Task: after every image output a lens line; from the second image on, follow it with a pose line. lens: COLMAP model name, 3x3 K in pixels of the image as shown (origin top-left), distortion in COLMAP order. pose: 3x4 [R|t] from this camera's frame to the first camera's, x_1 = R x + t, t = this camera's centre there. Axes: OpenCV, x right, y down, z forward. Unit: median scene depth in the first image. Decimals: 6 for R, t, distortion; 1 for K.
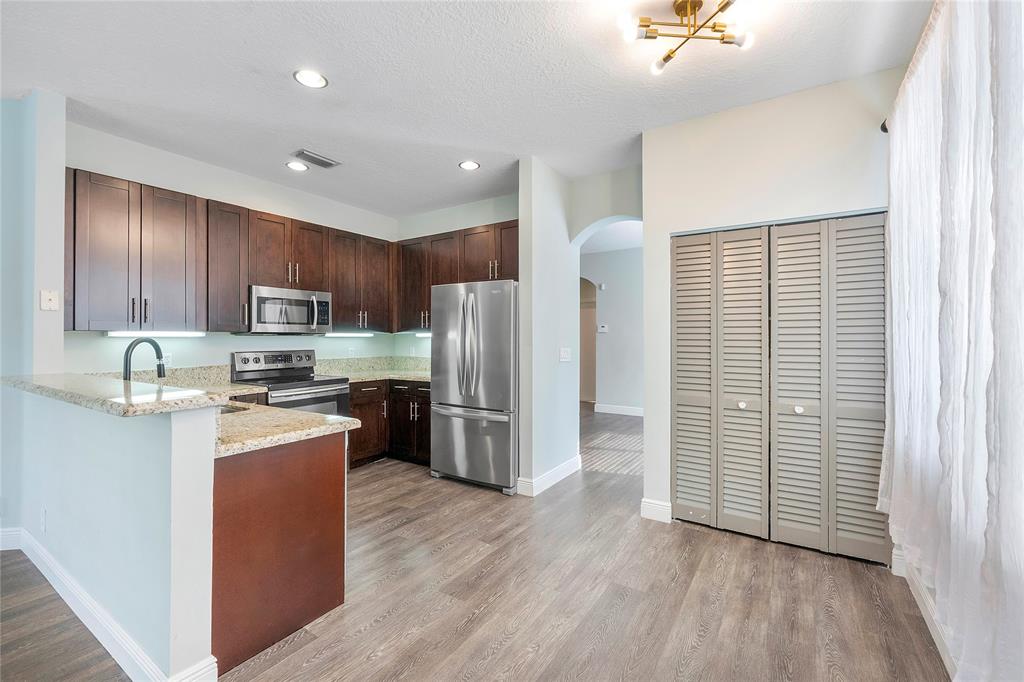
lens RADIAL K [[437.8, 0, 506.3], [0, 437.8, 337.5], [0, 0, 1]] dist [-0.008998, 0.000740]
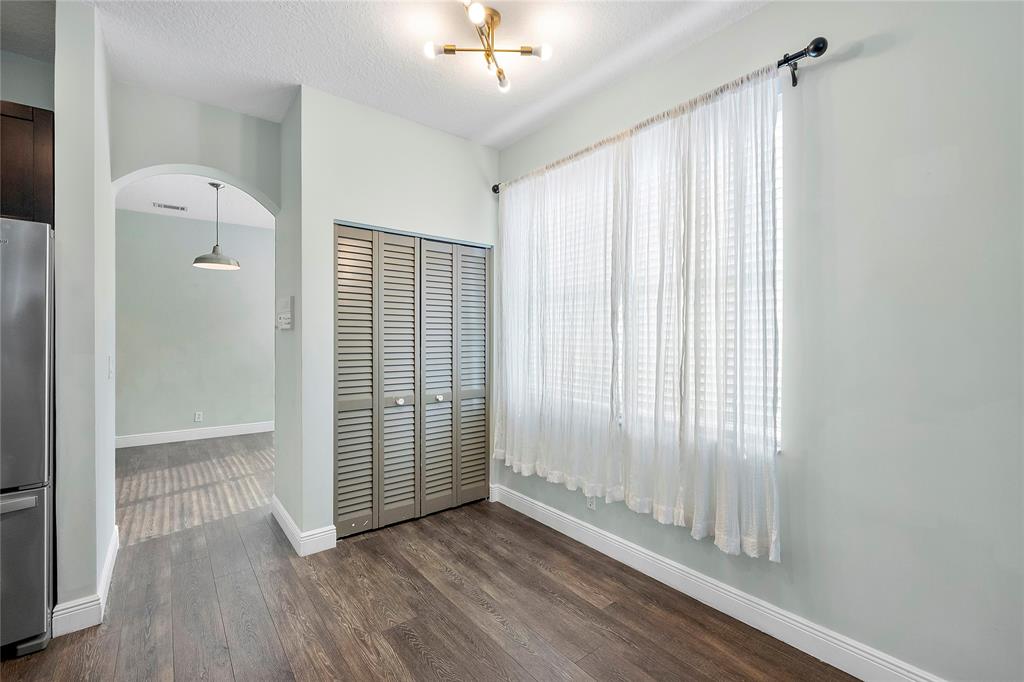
lens RADIAL K [[437.8, 0, 508.4], [0, 437.8, 340.2], [0, 0, 1]] dist [-0.008998, 0.000740]
pose [[0.300331, -0.007195, 0.953808, -0.422239], [0.000636, 0.999973, 0.007343, -0.000651], [-0.953835, -0.001599, 0.300327, 0.465581]]
